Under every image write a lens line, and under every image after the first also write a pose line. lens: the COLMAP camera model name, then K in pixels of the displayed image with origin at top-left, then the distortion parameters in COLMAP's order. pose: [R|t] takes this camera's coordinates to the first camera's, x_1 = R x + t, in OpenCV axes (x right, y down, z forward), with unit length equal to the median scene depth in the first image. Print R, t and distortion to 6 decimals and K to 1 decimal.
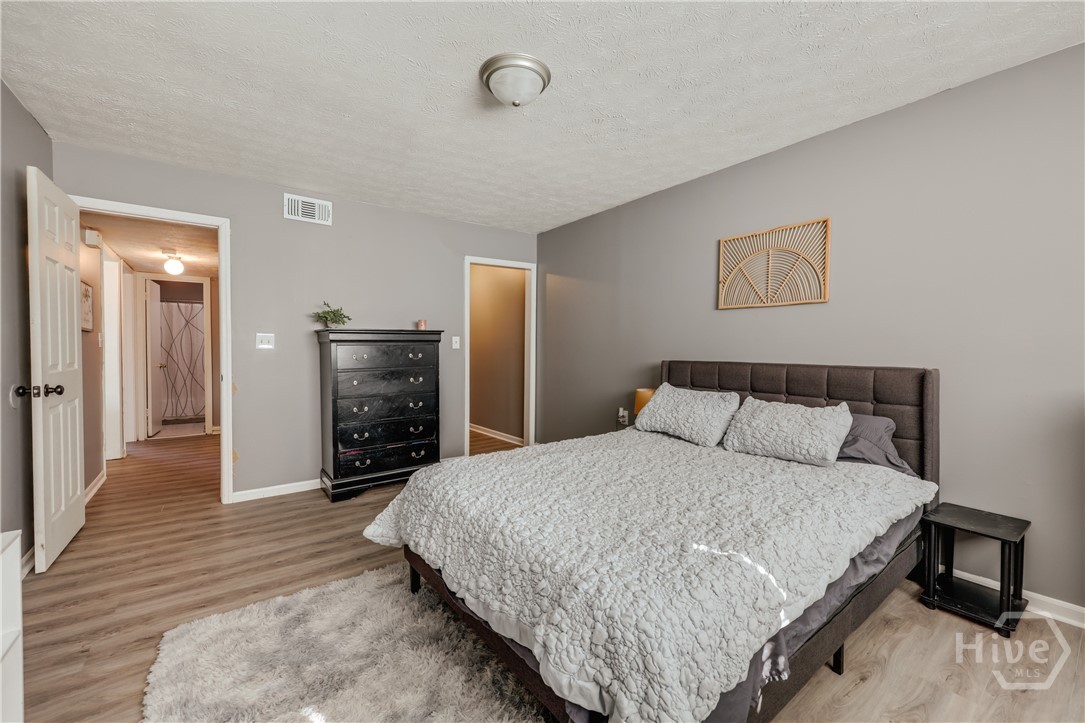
lens RADIAL K [[450.6, 0, 543.0], [0, 450.6, 360.0], [0, 0, 1]] dist [0.000234, 0.000646]
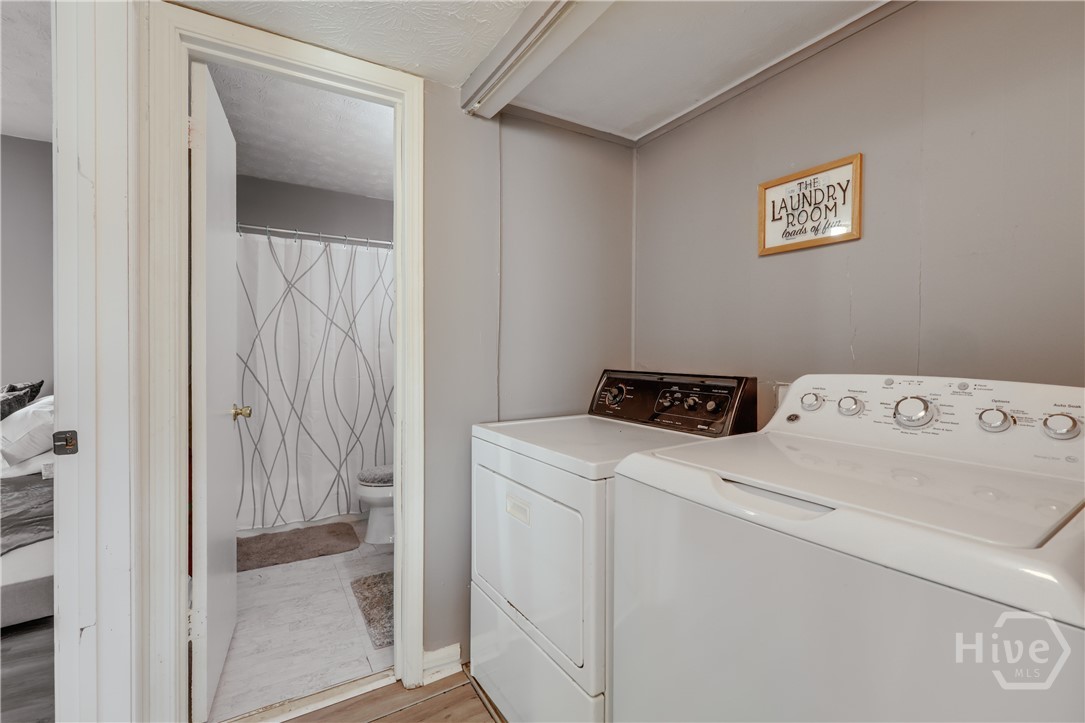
lens RADIAL K [[459.8, 0, 542.0], [0, 459.8, 360.8], [0, 0, 1]] dist [-0.004649, -0.000245]
pose [[0.997007, -0.002081, -0.077290, -0.538107], [0.000885, 0.999879, -0.015517, -0.011500], [0.077313, 0.015402, 0.996888, 0.617263]]
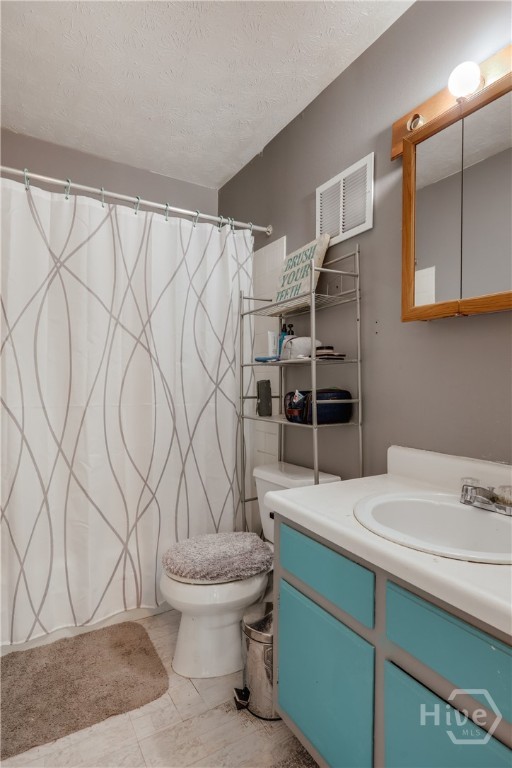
lens RADIAL K [[416.0, 0, 253.8], [0, 416.0, 382.1], [0, 0, 1]] dist [0.004580, -0.001689]
pose [[0.994312, -0.003472, -0.106453, -0.652334], [-0.000689, 0.999238, -0.039028, -0.006355], [0.106508, 0.038879, 0.993551, 0.777044]]
